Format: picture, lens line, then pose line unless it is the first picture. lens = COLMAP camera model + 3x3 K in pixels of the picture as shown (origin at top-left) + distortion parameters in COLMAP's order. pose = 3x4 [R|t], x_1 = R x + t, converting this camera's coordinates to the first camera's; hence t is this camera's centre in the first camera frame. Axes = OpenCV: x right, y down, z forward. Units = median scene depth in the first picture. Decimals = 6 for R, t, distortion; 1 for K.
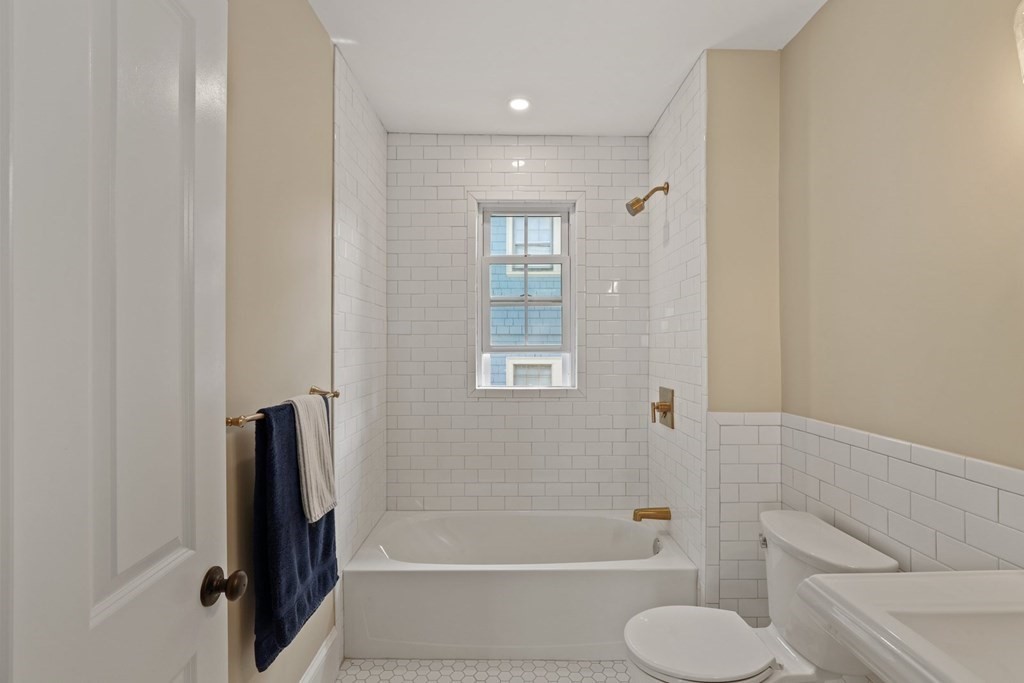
lens RADIAL K [[468.7, 0, 517.5], [0, 468.7, 341.8], [0, 0, 1]] dist [-0.027295, 0.000601]
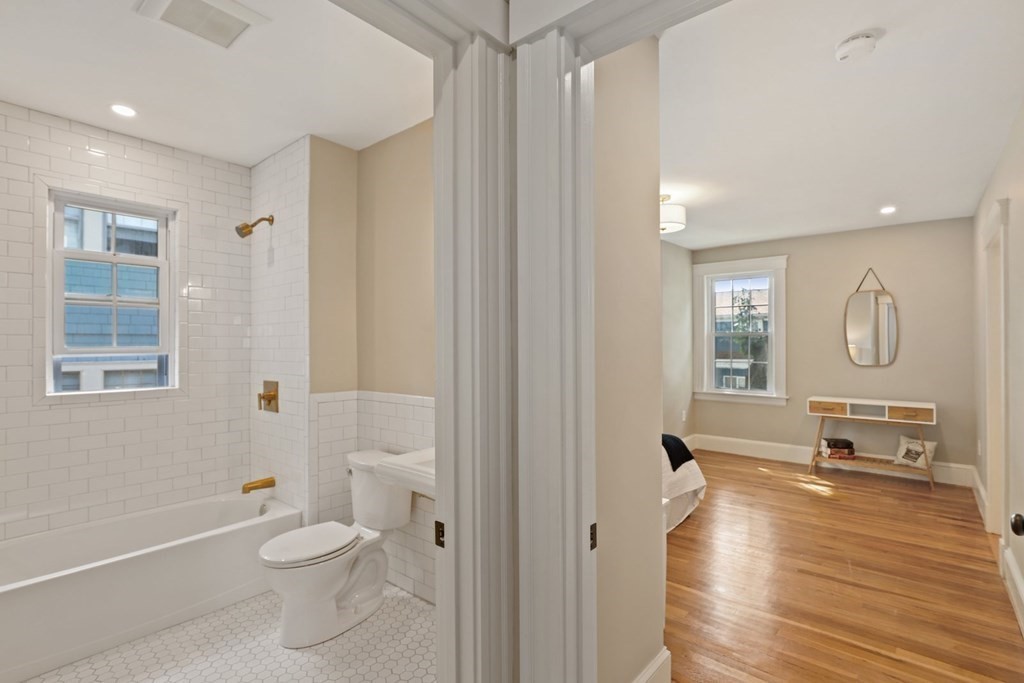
lens RADIAL K [[482.6, 0, 514.6], [0, 482.6, 342.7], [0, 0, 1]] dist [-0.006409, -0.000021]
pose [[0.652702, 0.003203, 0.757608, -0.228290], [-0.001678, 0.999995, -0.002783, -0.000450], [-0.757613, 0.000545, 0.652704, -0.326983]]
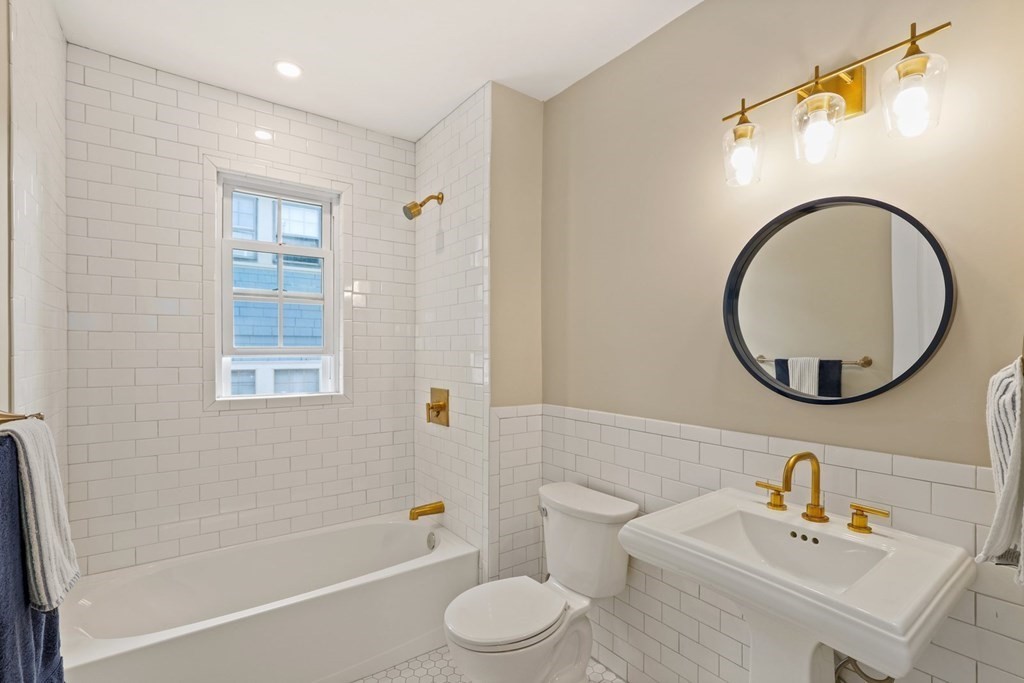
lens RADIAL K [[471.0, 0, 517.0], [0, 471.0, 353.6], [0, 0, 1]] dist [-0.014218, 0.000803]
pose [[0.809270, -0.002061, 0.587433, -0.162804], [-0.008360, 0.999852, 0.015024, 0.002571], [-0.587377, -0.017070, 0.809133, 0.038532]]
